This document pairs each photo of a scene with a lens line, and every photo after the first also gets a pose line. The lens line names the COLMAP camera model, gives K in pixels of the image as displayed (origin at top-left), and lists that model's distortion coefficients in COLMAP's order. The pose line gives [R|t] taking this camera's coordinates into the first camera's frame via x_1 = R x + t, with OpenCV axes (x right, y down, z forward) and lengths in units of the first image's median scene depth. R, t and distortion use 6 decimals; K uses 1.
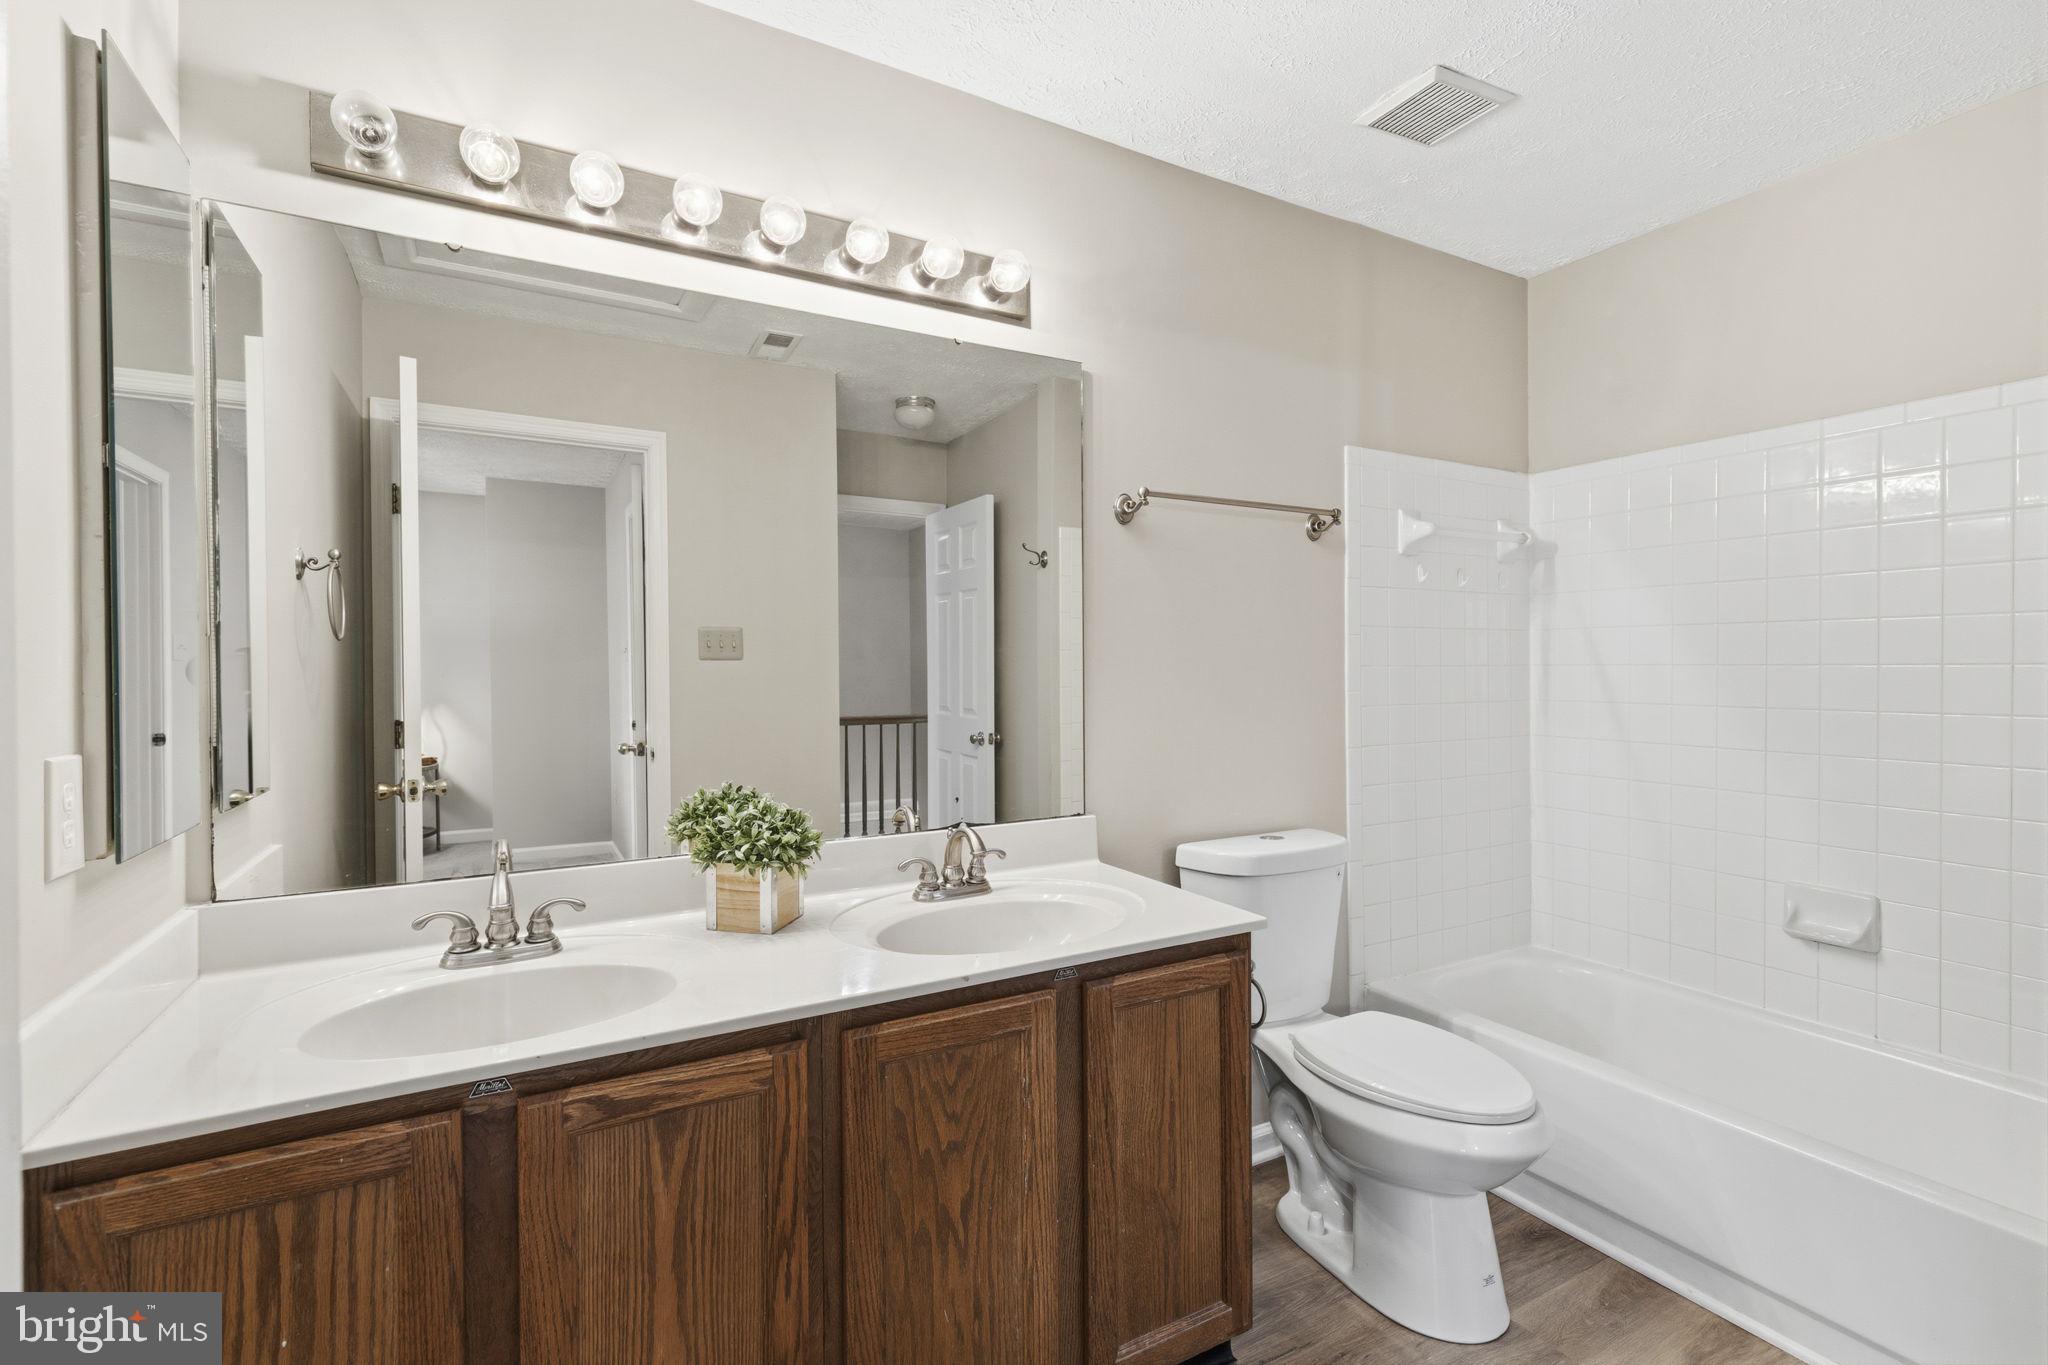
lens RADIAL K [[932.4, 0, 1021.9], [0, 932.4, 674.7], [0, 0, 1]] dist [0.003643, 0.000186]
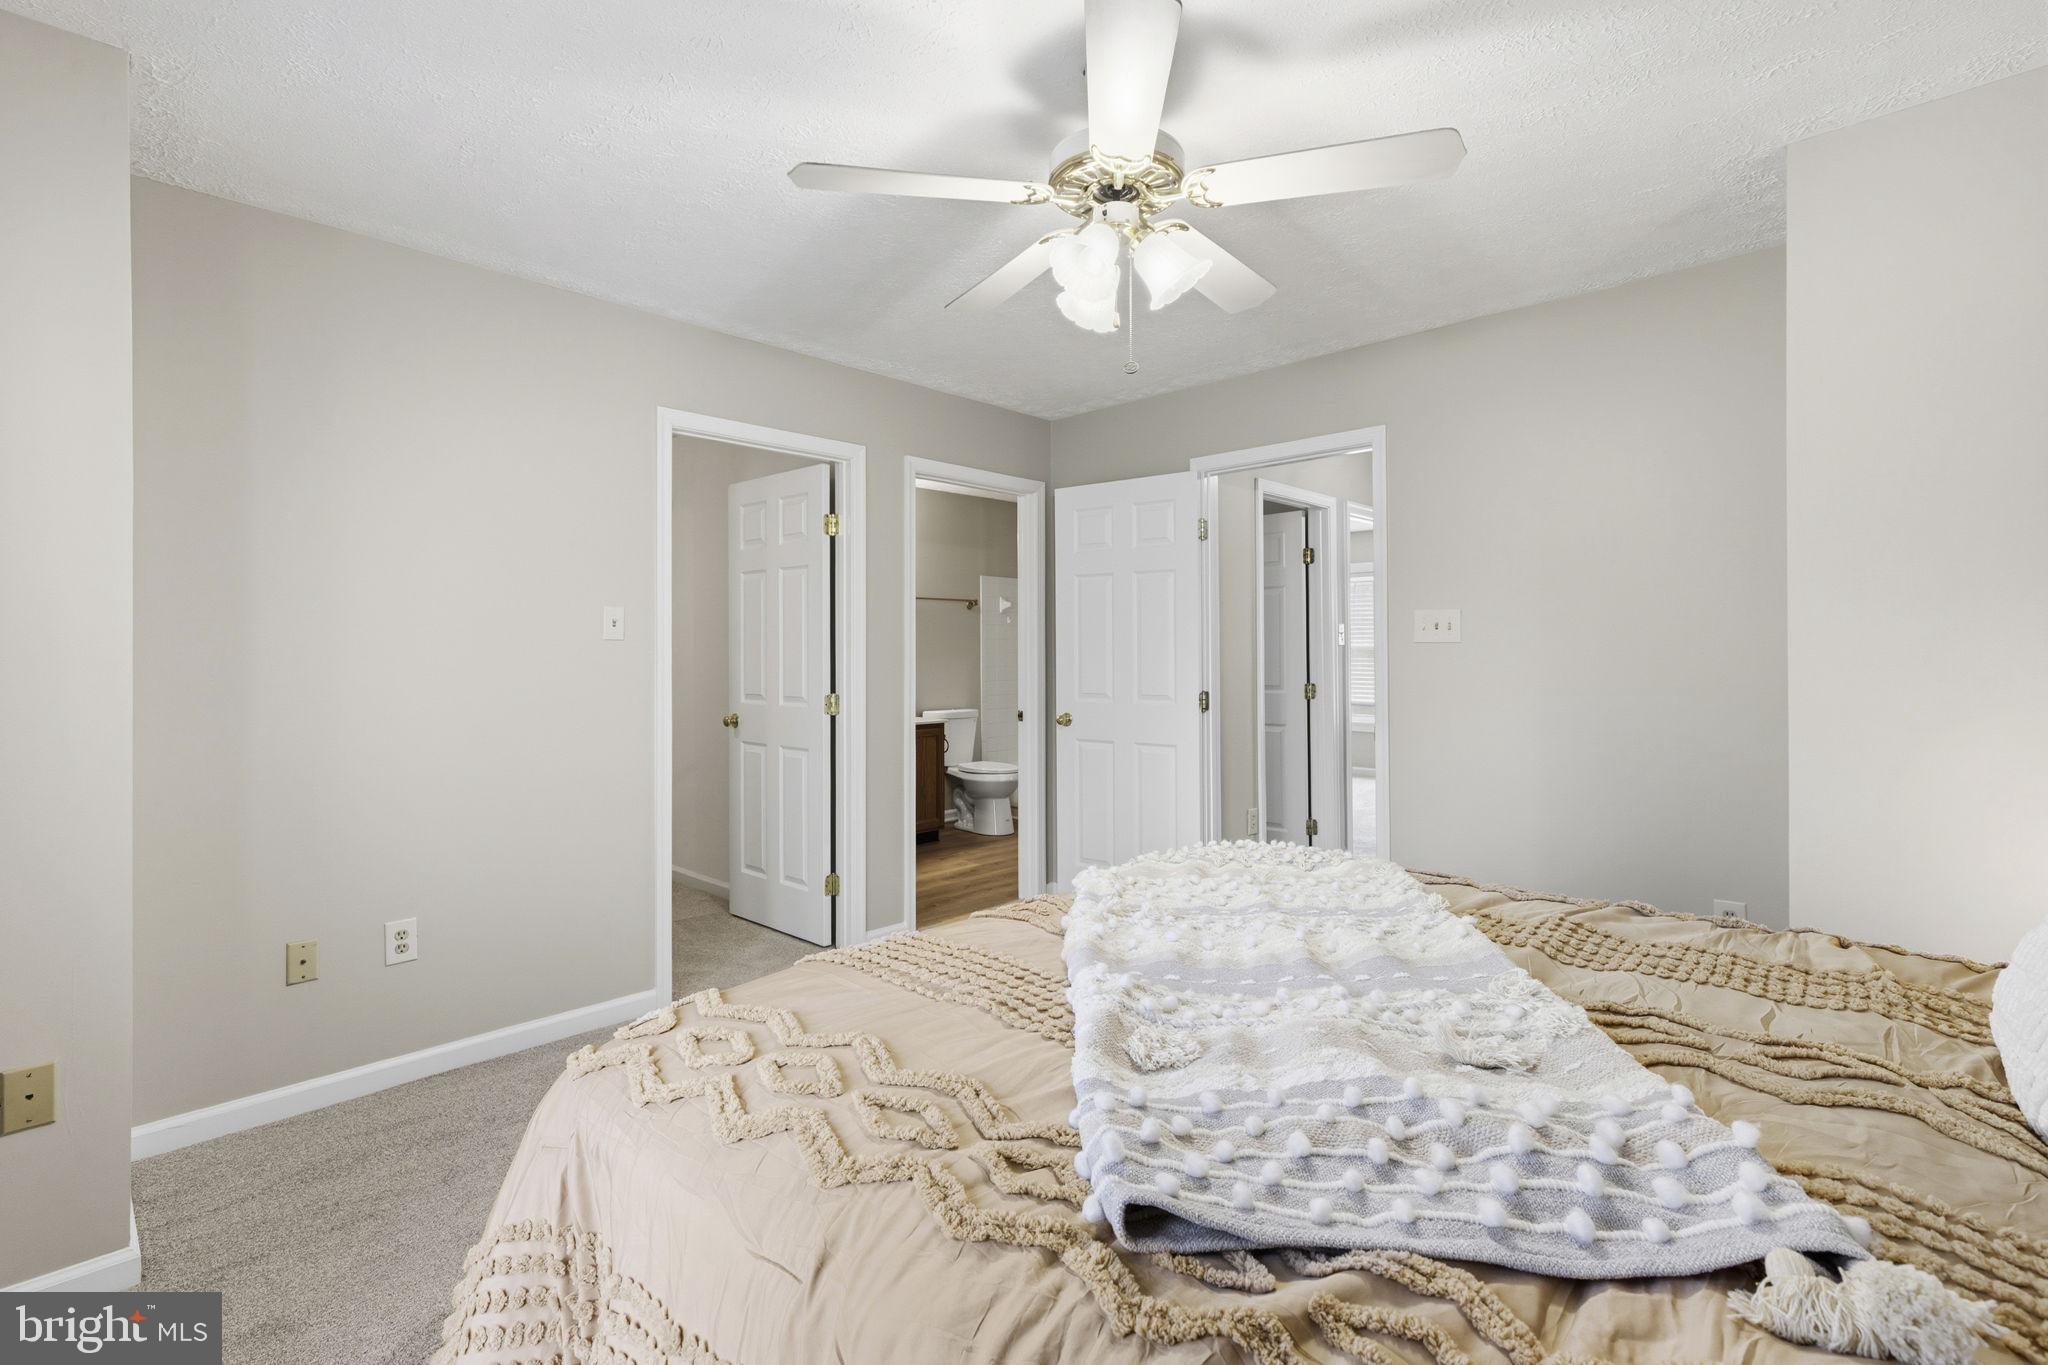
lens RADIAL K [[932.4, 0, 1021.9], [0, 932.4, 669.6], [0, 0, 1]] dist [0.003643, 0.000186]
pose [[0.958564, 0.001506, 0.284874, -0.359983], [-0.002475, 0.999992, 0.003040, 0.033836], [-0.284868, -0.003619, 0.958560, -1.846564]]
